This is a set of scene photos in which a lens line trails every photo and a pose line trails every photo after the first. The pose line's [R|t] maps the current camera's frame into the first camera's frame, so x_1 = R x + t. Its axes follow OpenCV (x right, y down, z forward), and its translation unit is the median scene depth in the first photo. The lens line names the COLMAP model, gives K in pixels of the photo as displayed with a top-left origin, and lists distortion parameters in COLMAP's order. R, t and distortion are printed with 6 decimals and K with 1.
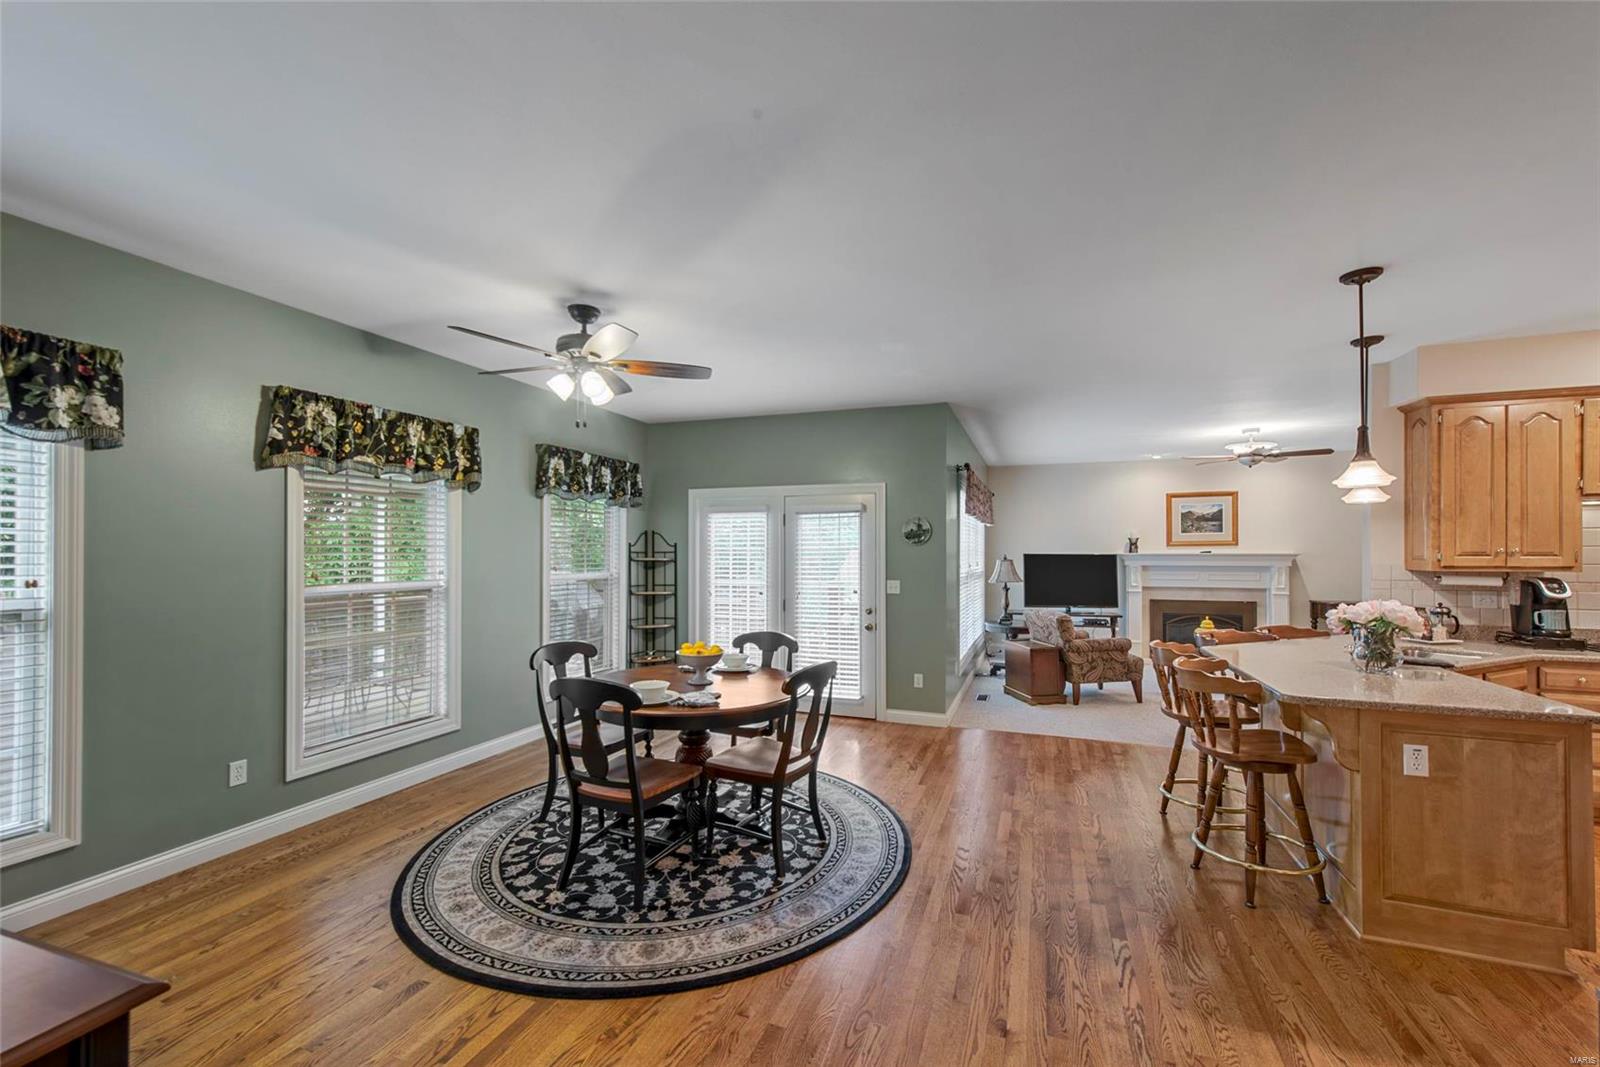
lens RADIAL K [[642.3, 0, 809.4], [0, 642.3, 553.1], [0, 0, 1]] dist [0.014593, -0.002876]
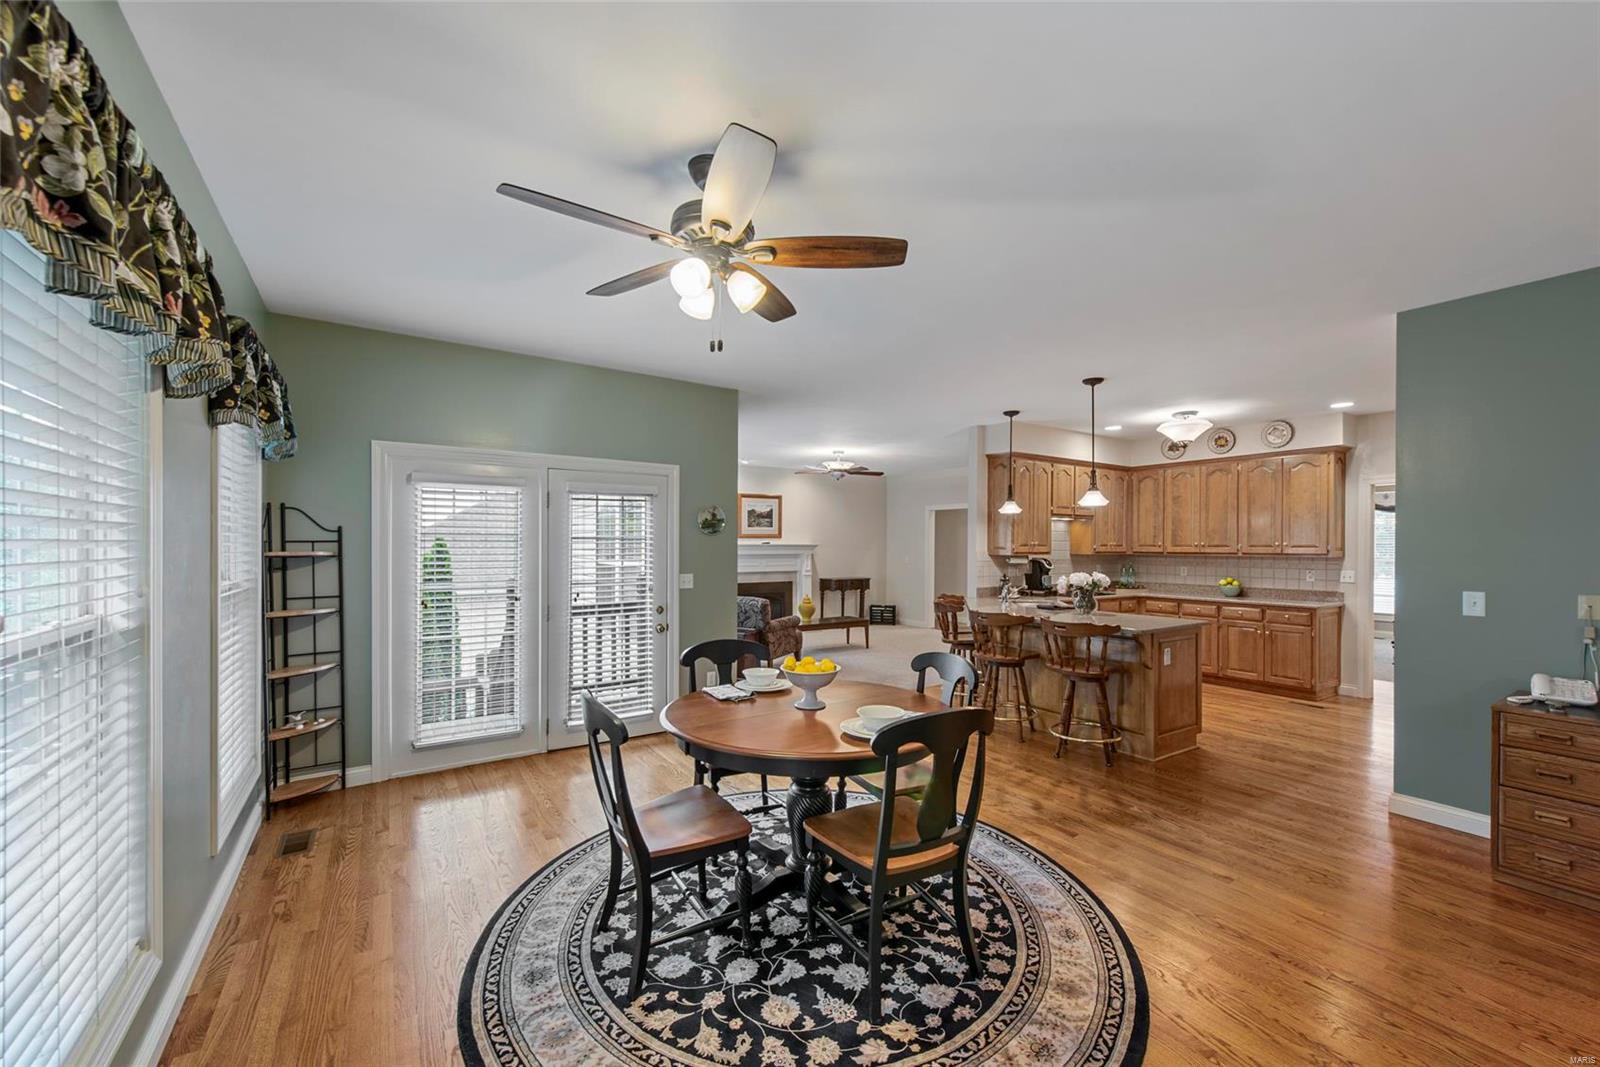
lens RADIAL K [[642.3, 0, 803.3], [0, 642.3, 548.9], [0, 0, 1]] dist [0.014593, -0.002876]
pose [[0.583700, -0.004651, 0.811956, -0.794754], [-0.002538, 0.999968, 0.007552, -0.000089], [-0.811966, -0.006469, 0.583669, 0.522322]]
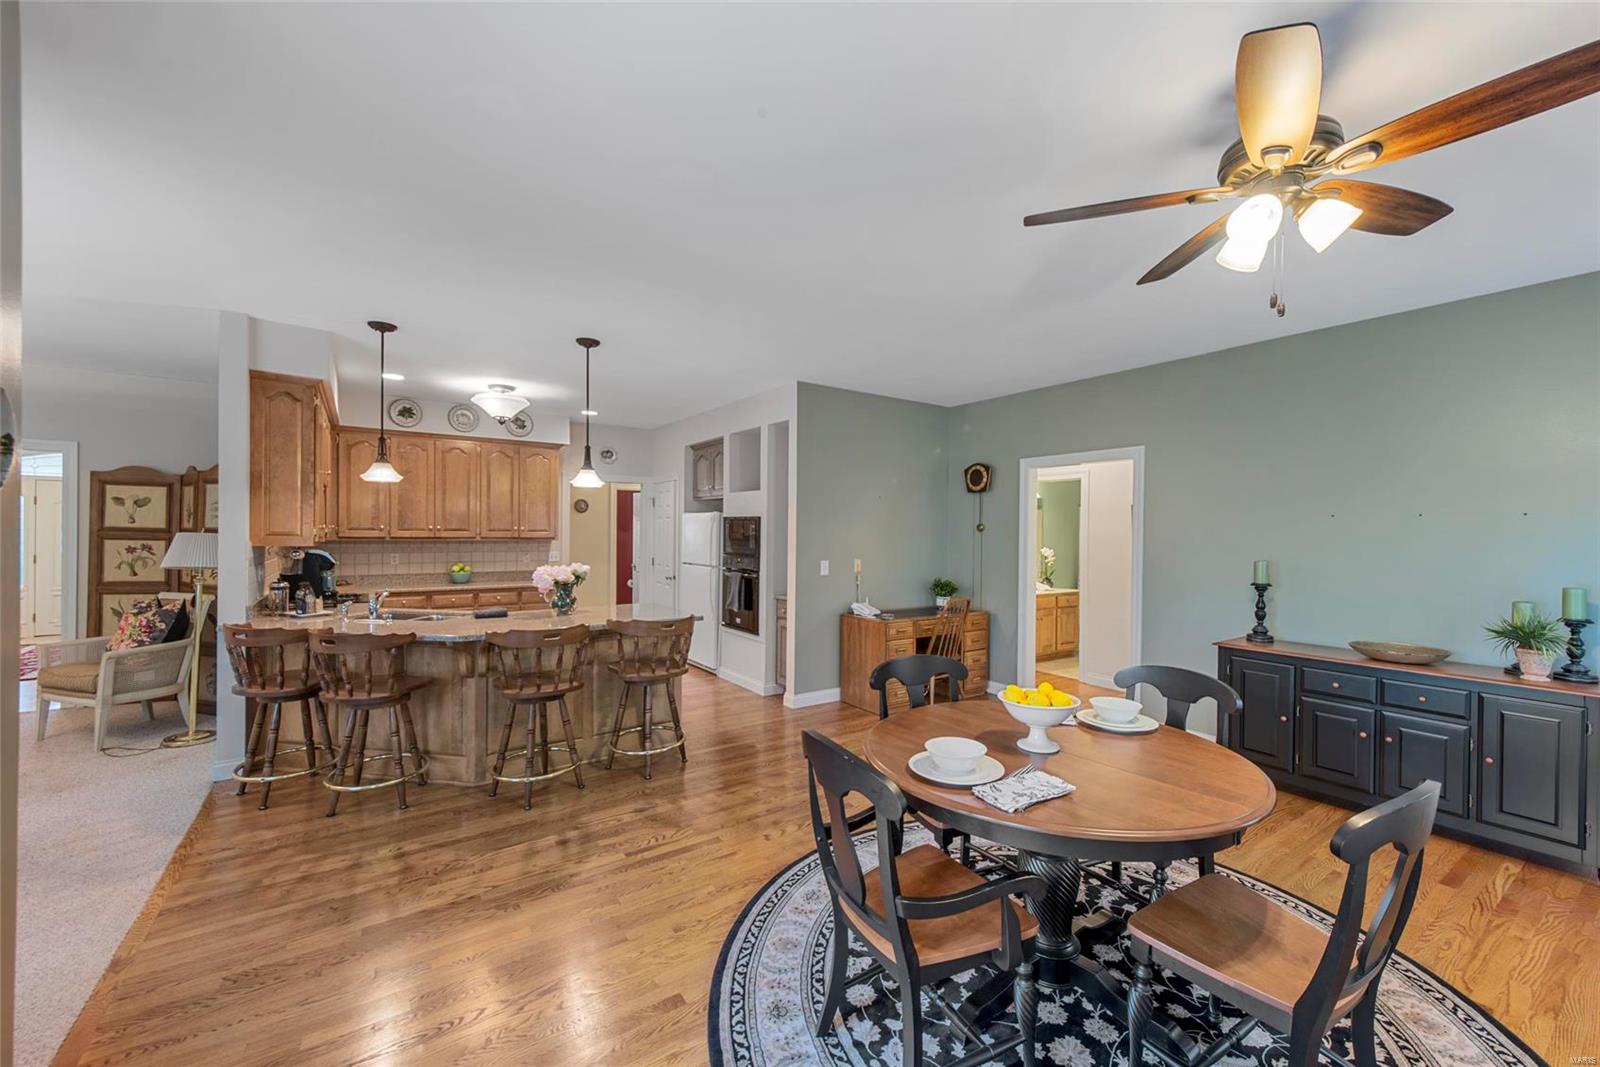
lens RADIAL K [[642.3, 0, 813.0], [0, 642.3, 532.9], [0, 0, 1]] dist [0.014593, -0.002876]
pose [[-0.815490, -0.007463, 0.578723, -0.342892], [-0.007507, 0.999969, 0.002318, -0.000844], [-0.578722, -0.002454, -0.815521, 1.578353]]
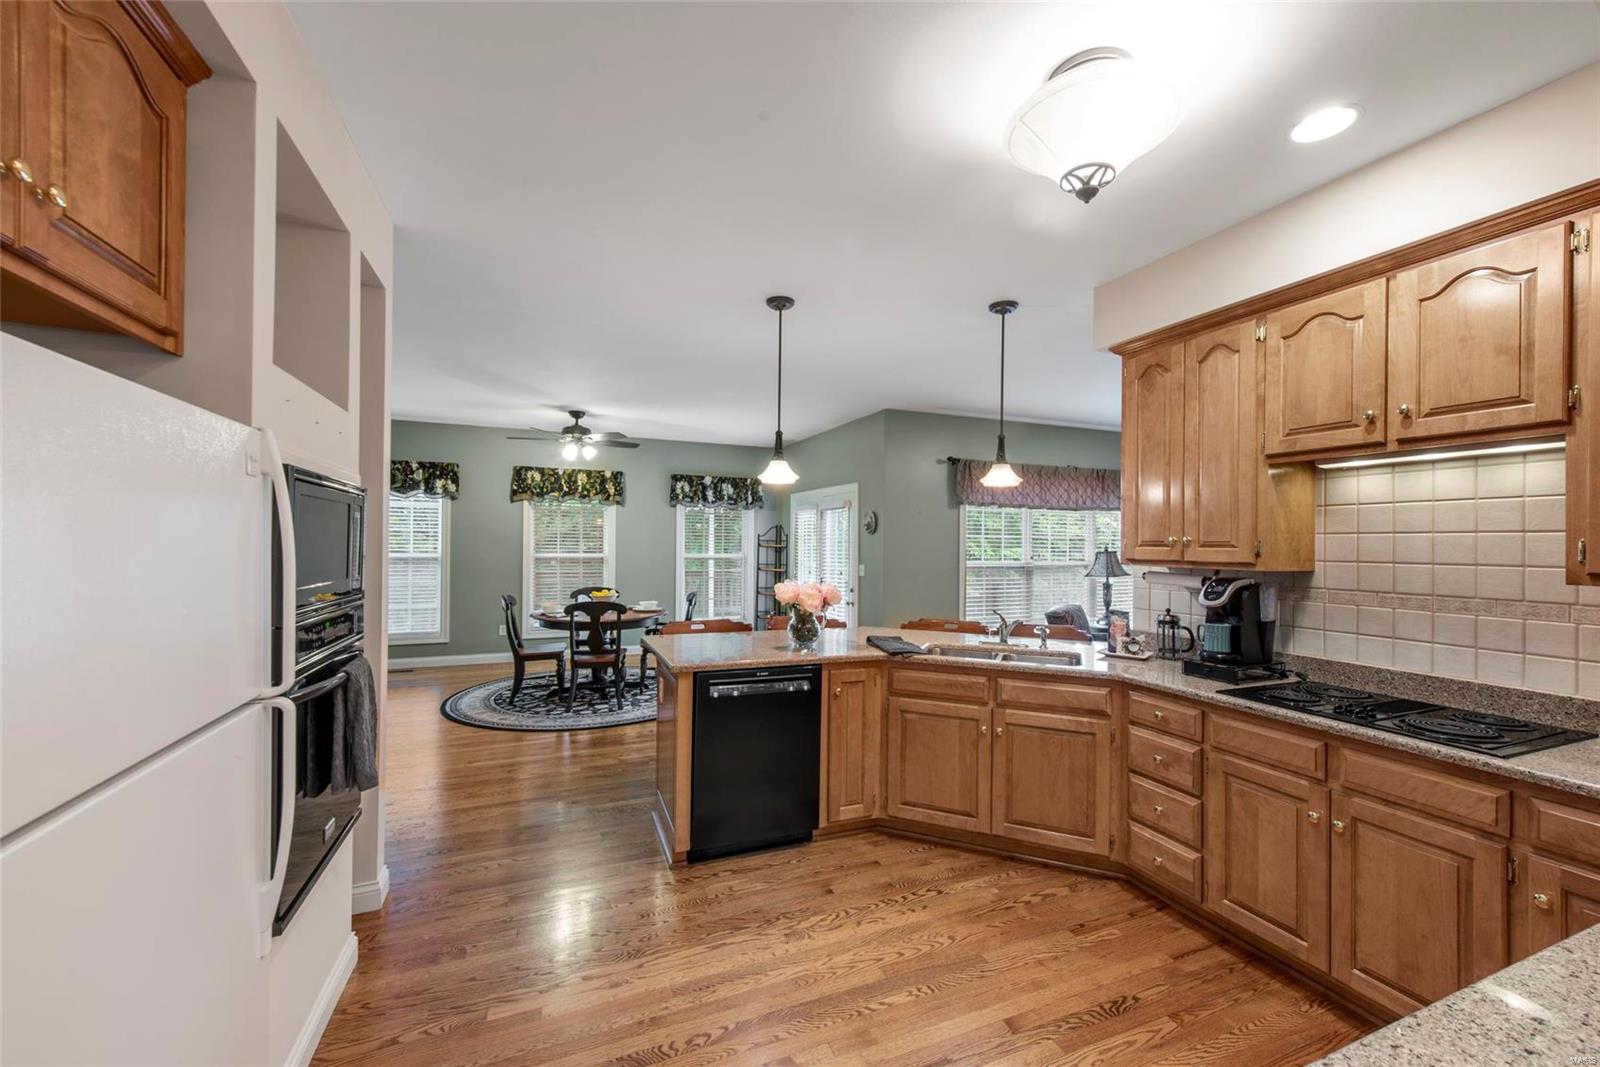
lens RADIAL K [[642.3, 0, 809.8], [0, 642.3, 541.3], [0, 0, 1]] dist [0.014593, -0.002876]
pose [[0.668168, -0.000713, -0.744010, 1.459660], [-0.009310, 0.999913, -0.009319, 0.019652], [0.743952, 0.013153, 0.668103, 0.230141]]
